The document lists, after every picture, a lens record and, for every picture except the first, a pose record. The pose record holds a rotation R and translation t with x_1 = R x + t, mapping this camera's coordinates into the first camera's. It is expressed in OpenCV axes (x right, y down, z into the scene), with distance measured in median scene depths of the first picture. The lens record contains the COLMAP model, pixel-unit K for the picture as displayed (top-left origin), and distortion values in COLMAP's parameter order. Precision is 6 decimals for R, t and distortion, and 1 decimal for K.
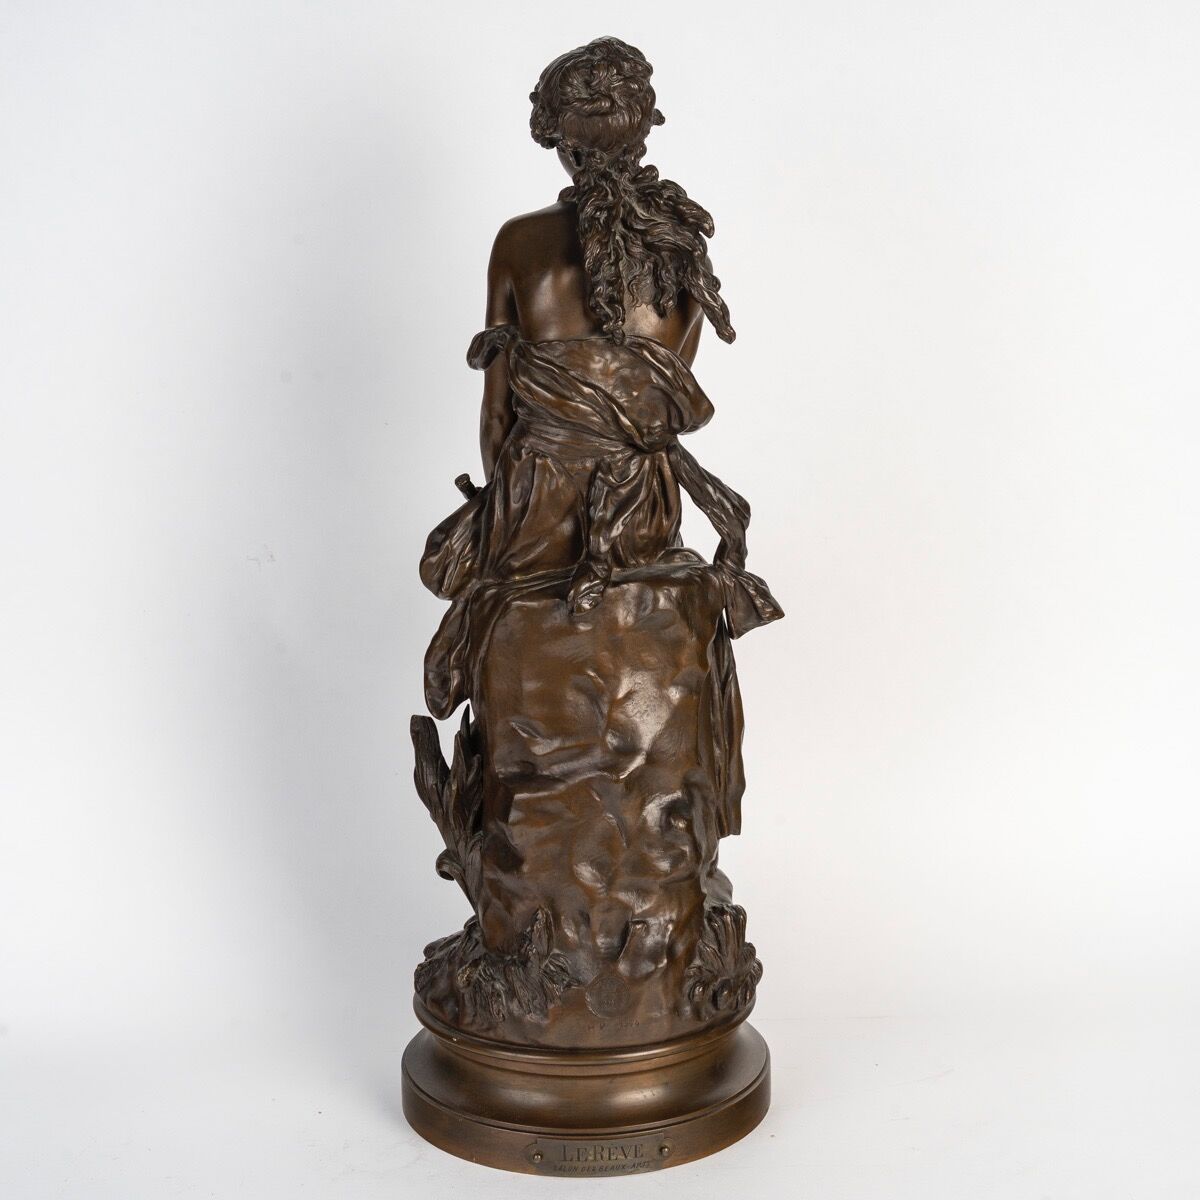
lens RADIAL K [[1933.5, 0, 600.0], [0, 1933.5, 600.0], [0, 0, 1]] dist [-0.013505, -0.052885]
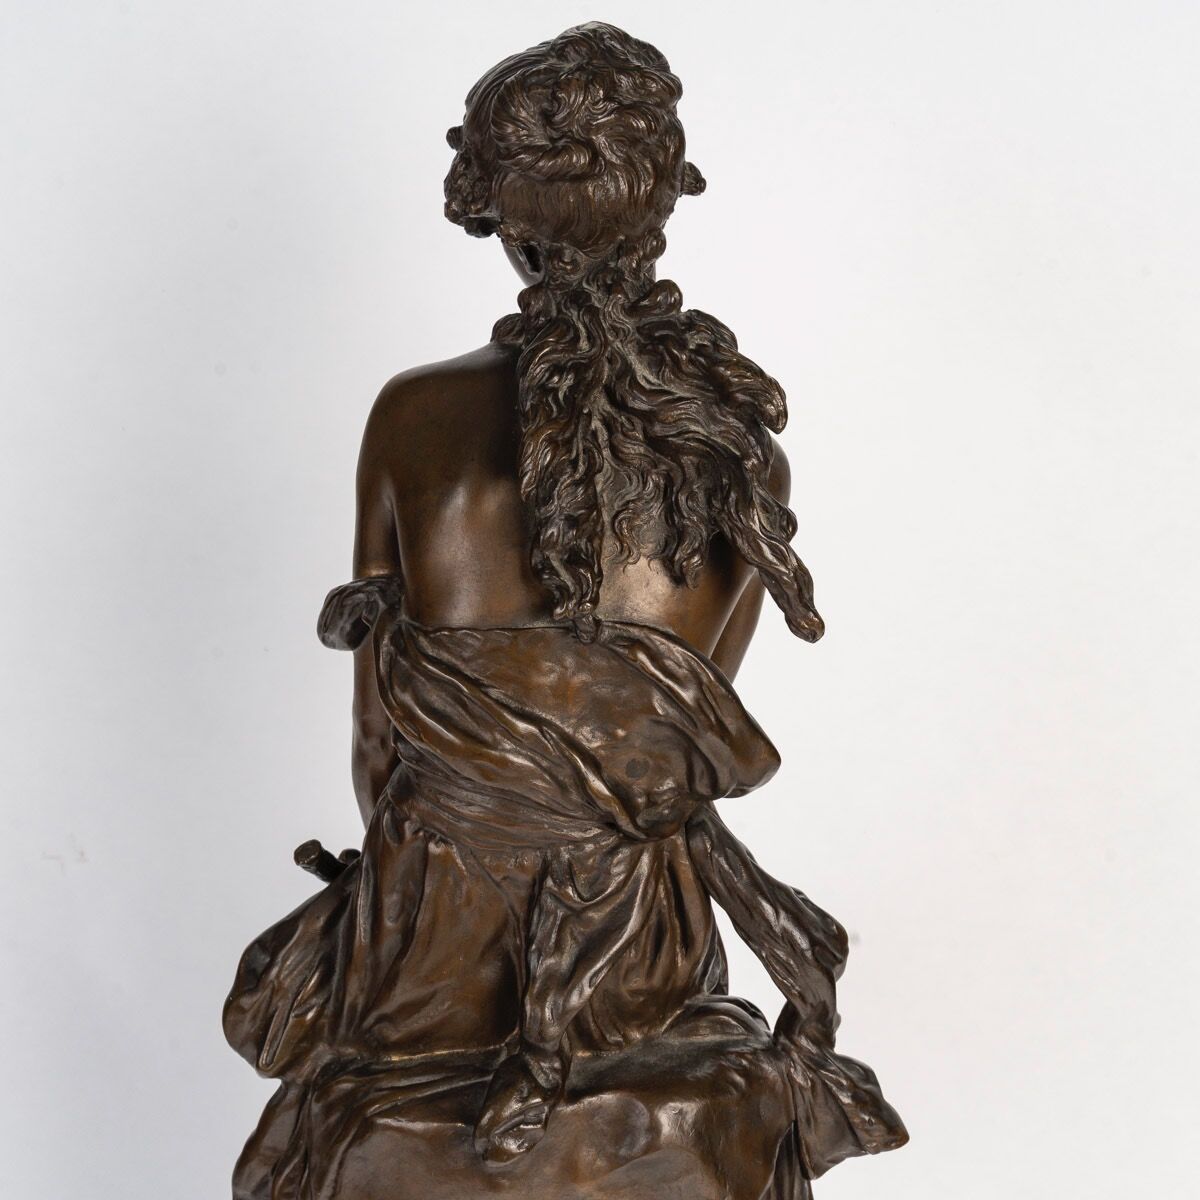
lens RADIAL K [[2041.9, 0, 600.0], [0, 2041.9, 600.0], [0, 0, 1]] dist [-0.017589, 0.004725]
pose [[0.996868, 0.031109, -0.072708, 0.049755], [-0.030500, 0.999490, 0.009474, -0.144803], [0.072966, -0.007227, 0.997308, 0.461624]]
